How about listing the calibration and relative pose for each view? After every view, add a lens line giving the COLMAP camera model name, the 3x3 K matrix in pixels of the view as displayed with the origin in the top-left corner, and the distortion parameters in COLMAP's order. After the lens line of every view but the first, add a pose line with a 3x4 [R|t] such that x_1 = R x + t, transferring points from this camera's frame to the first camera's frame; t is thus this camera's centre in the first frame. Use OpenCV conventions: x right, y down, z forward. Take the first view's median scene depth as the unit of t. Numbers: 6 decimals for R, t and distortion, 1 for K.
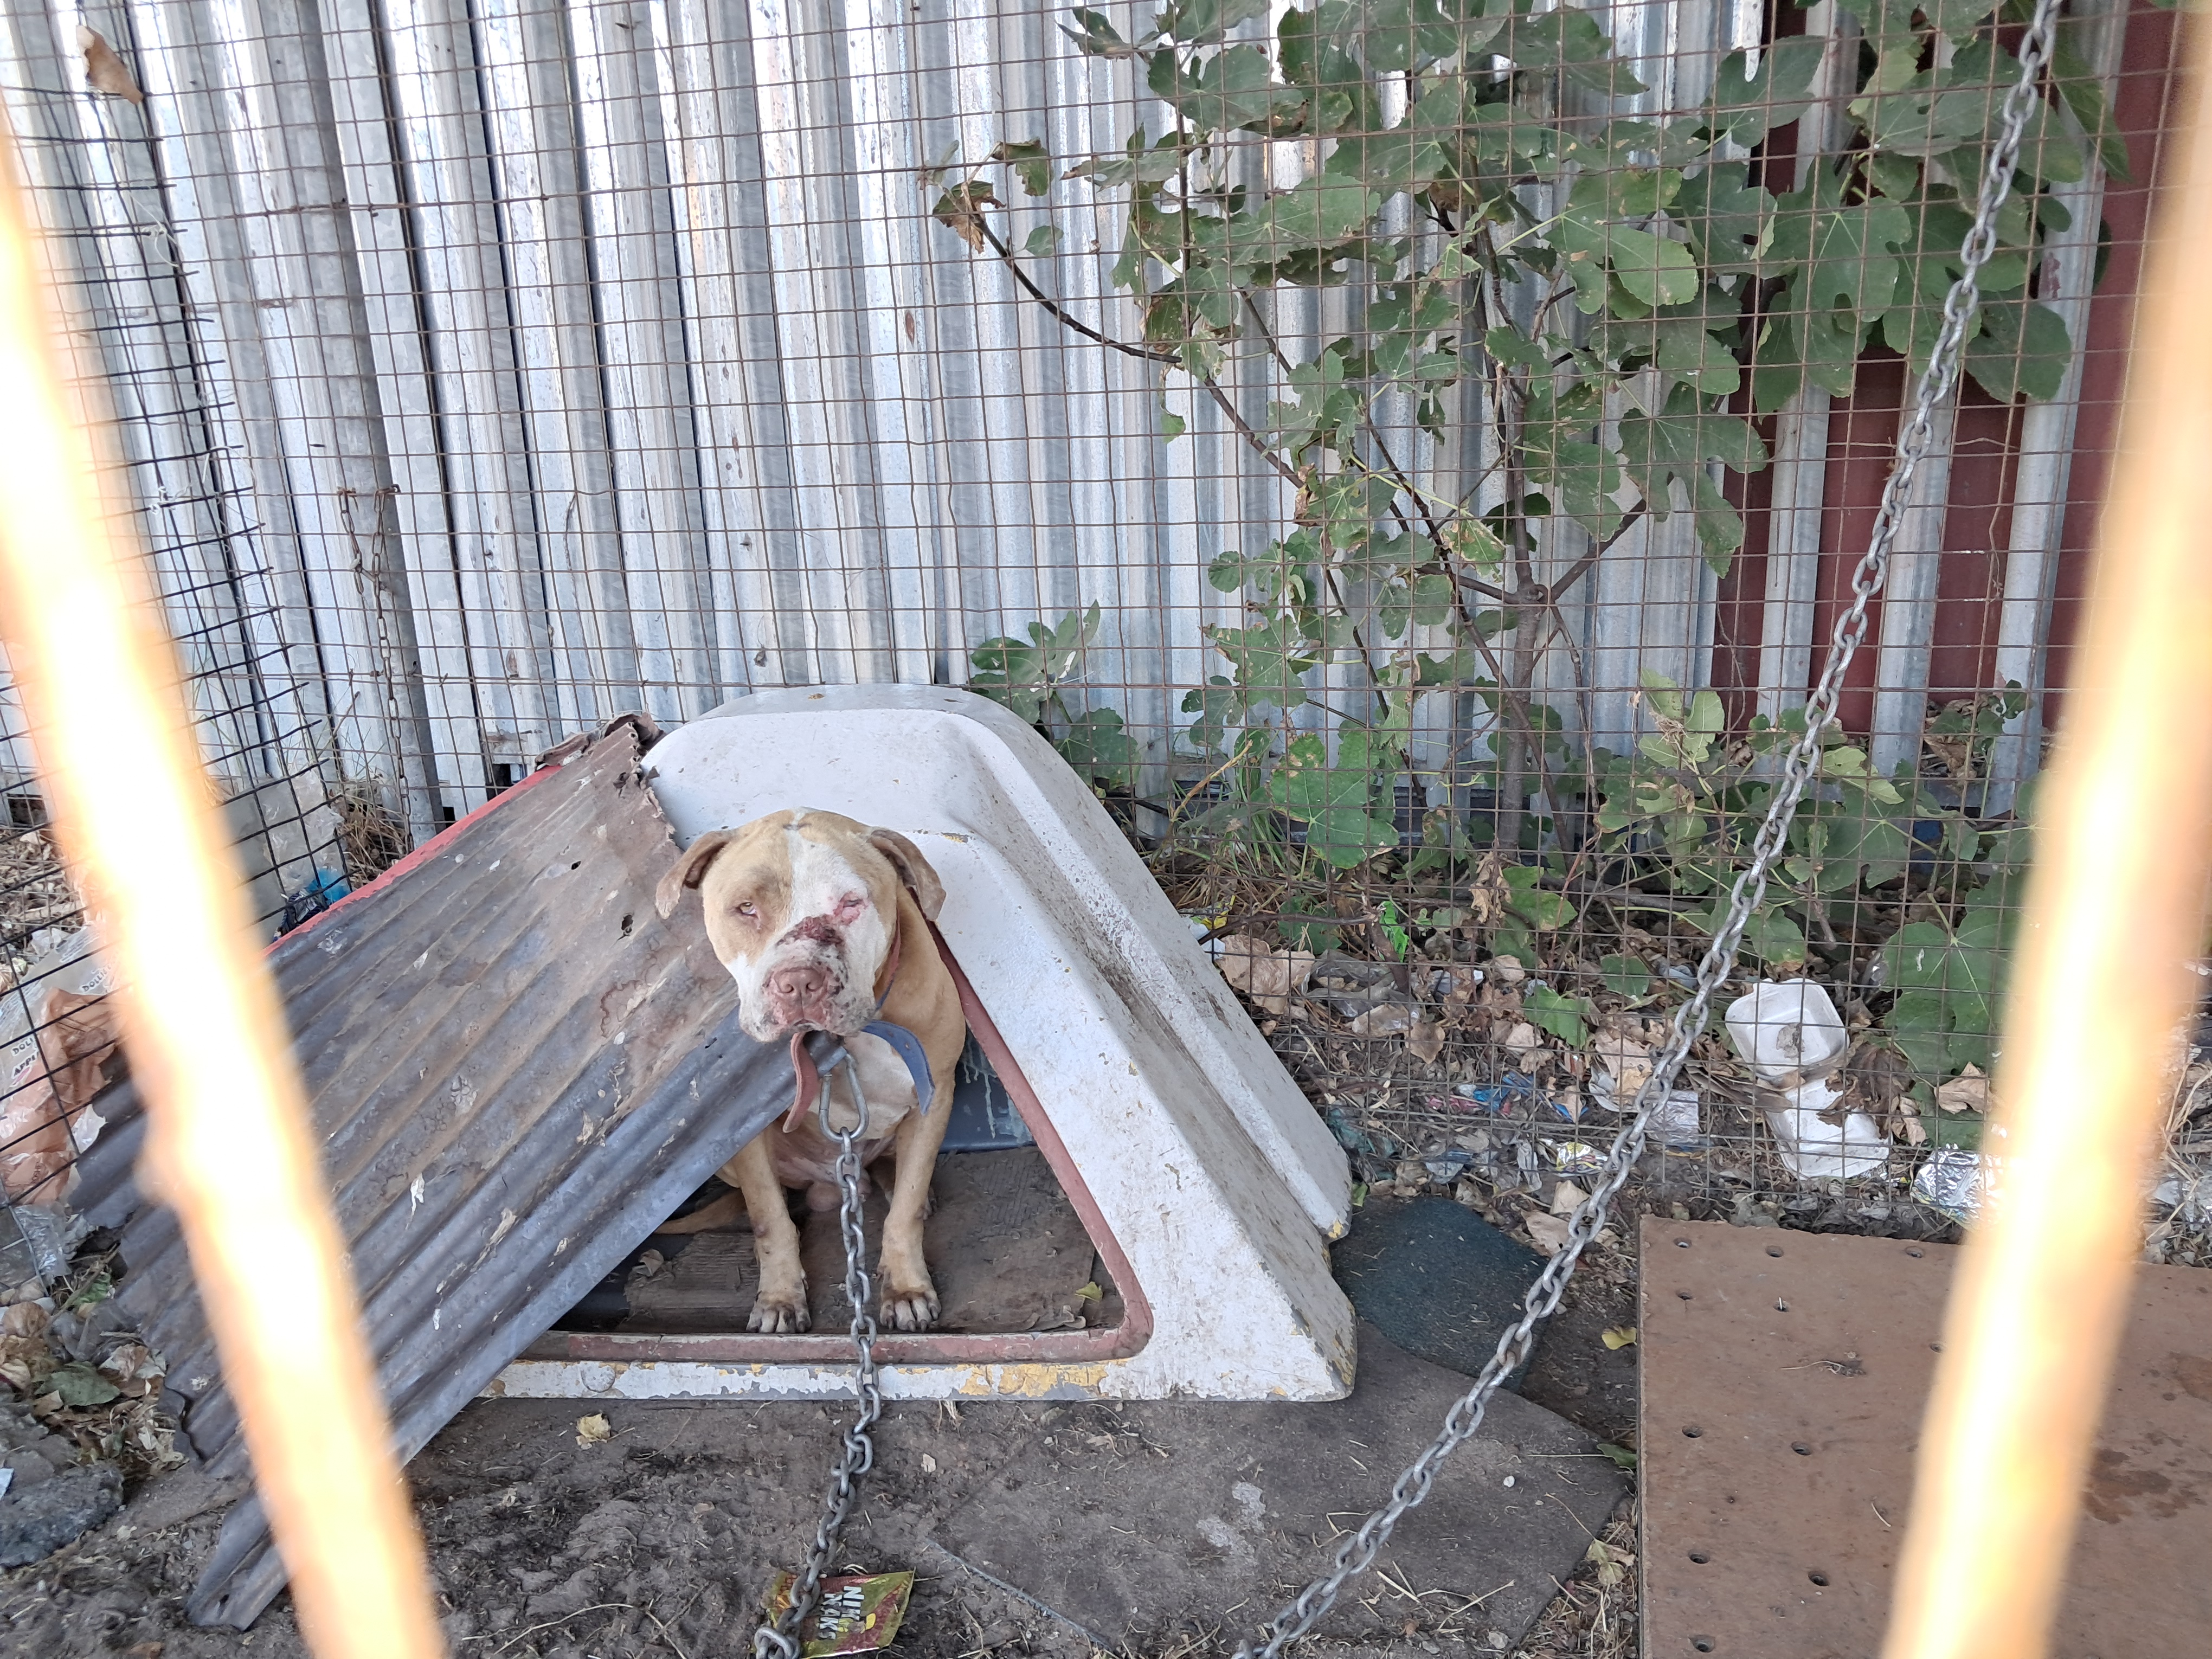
lens RADIAL K [[1780.1, 0, 1098.3], [0, 1780.1, 786.3], [0, 0, 1]] dist [0.019961, -0.023805]
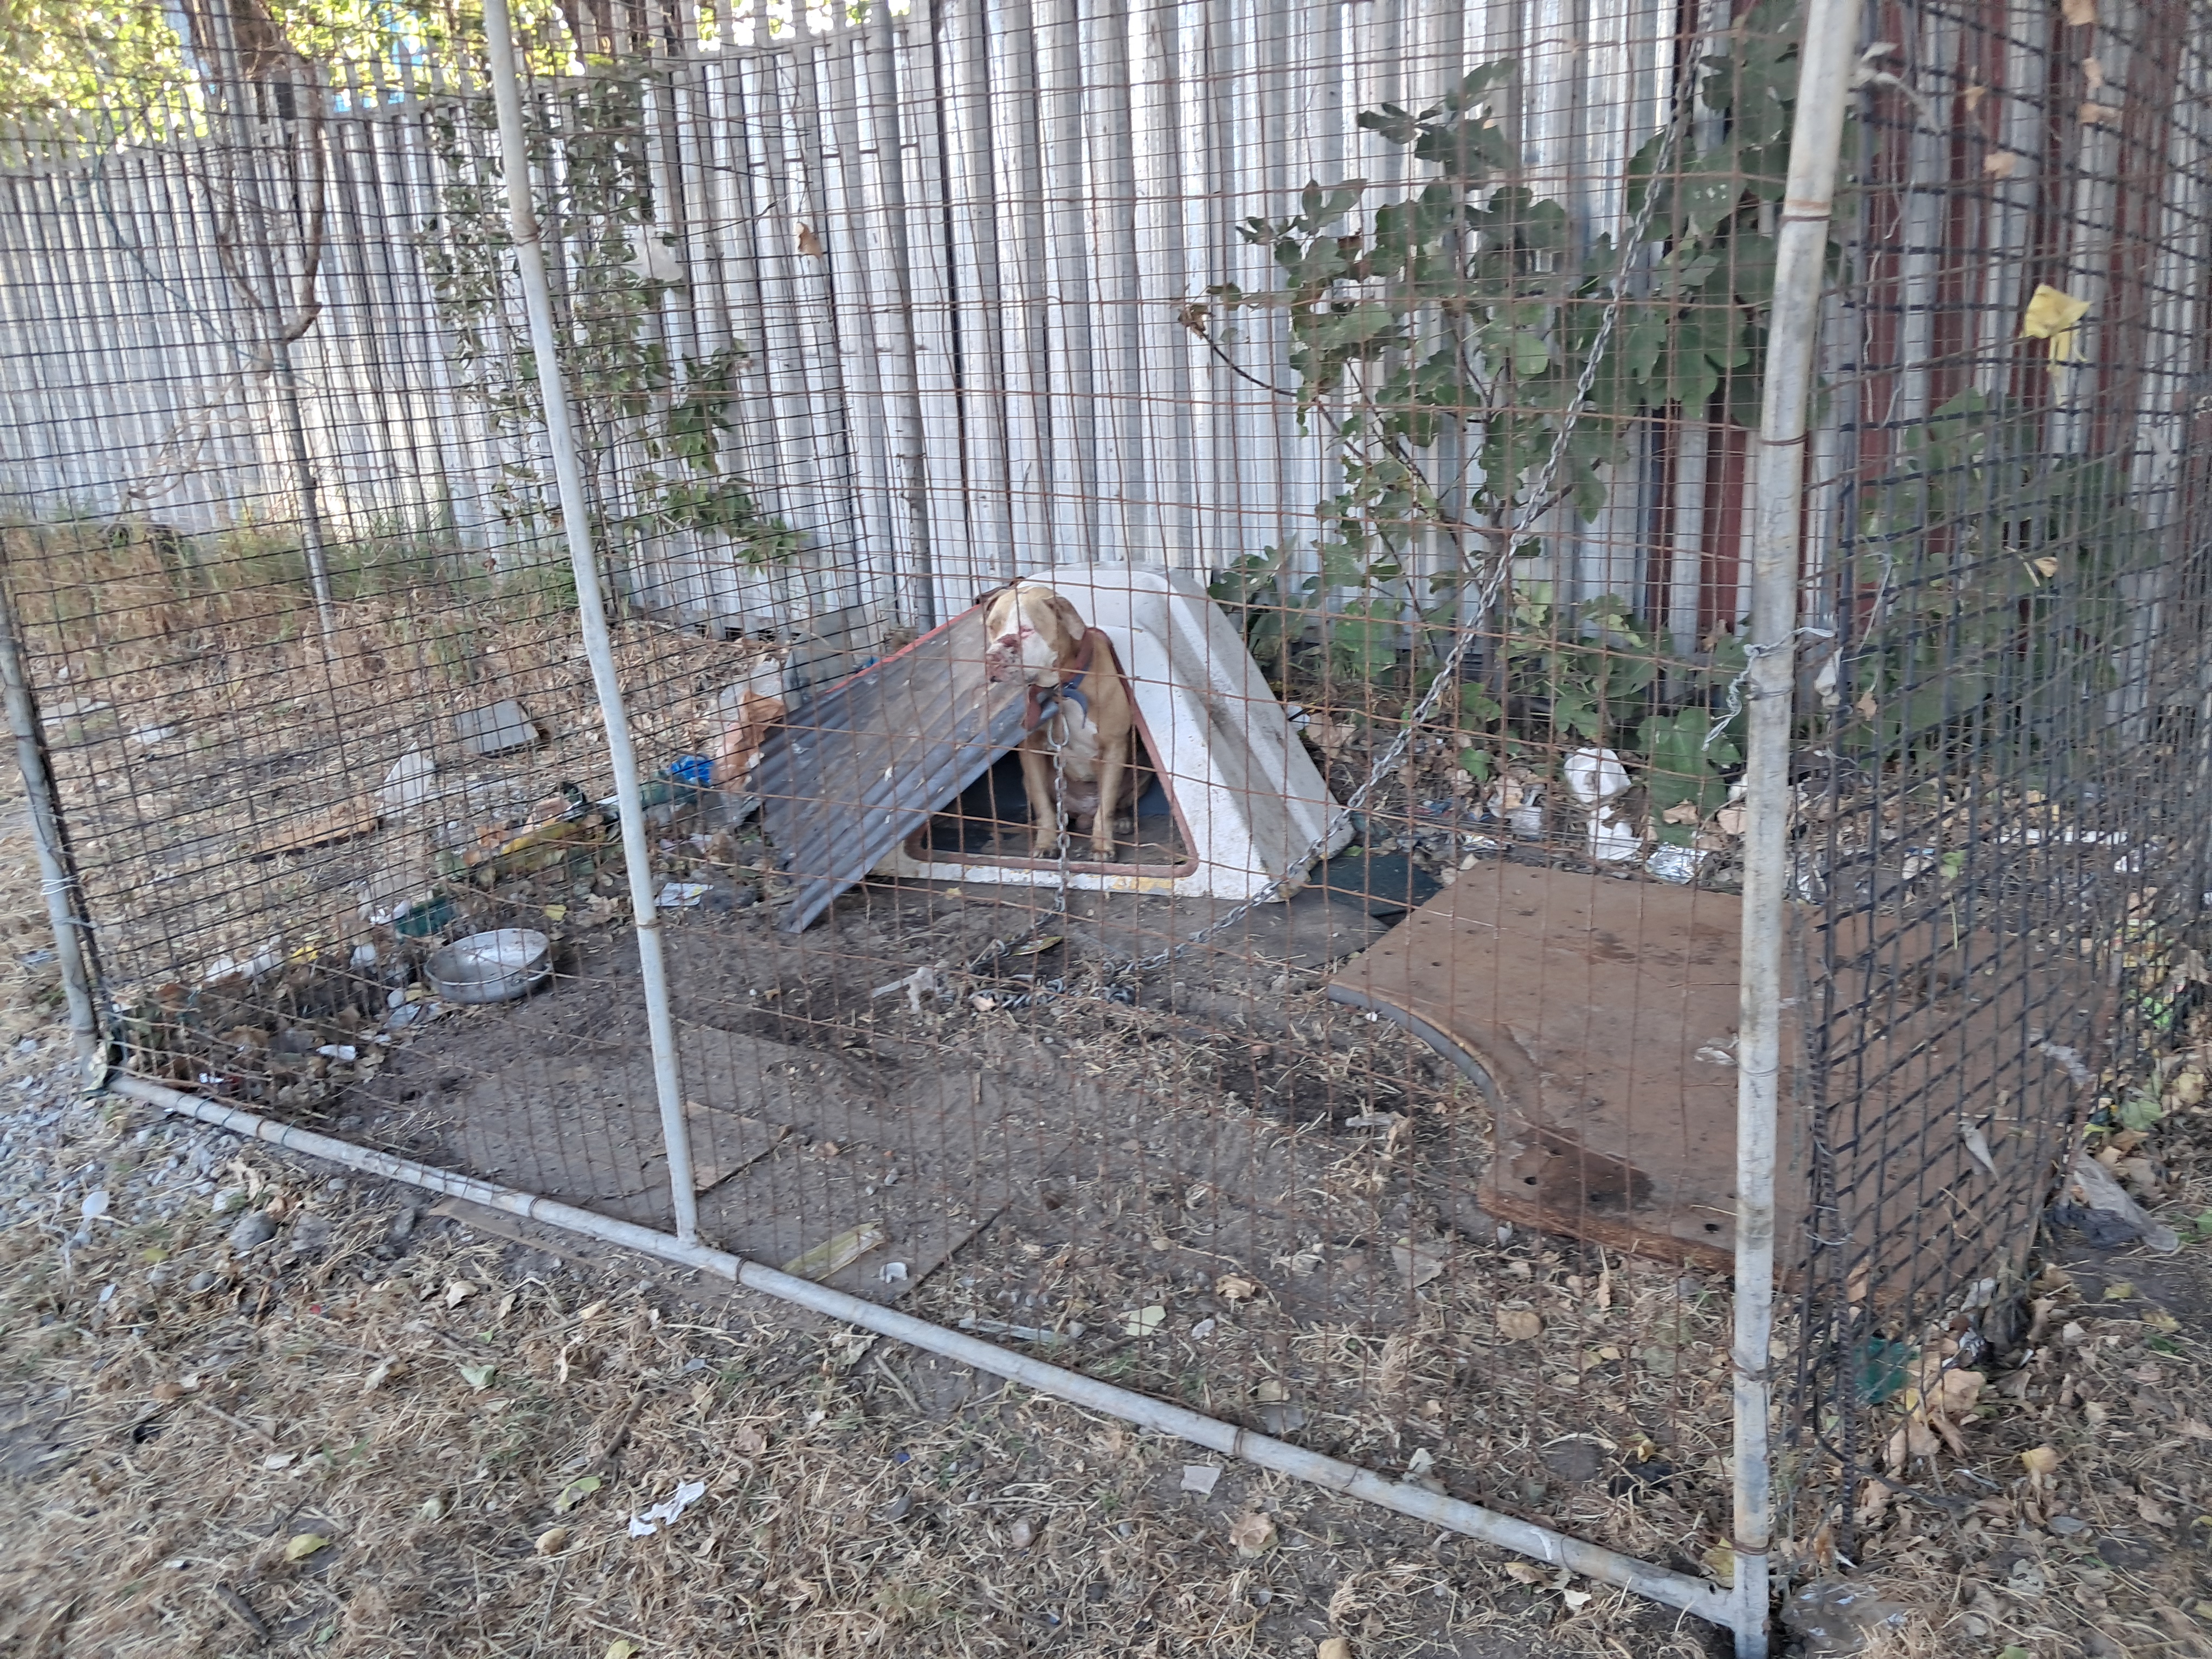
lens RADIAL K [[1780.1, 0, 1100.8], [0, 1780.1, 787.3], [0, 0, 1]] dist [0.019961, -0.023805]
pose [[0.944004, 0.089013, -0.317699, 0.505300], [-0.089440, 0.995904, 0.013273, 0.173208], [0.317579, 0.015885, 0.948099, -0.888982]]
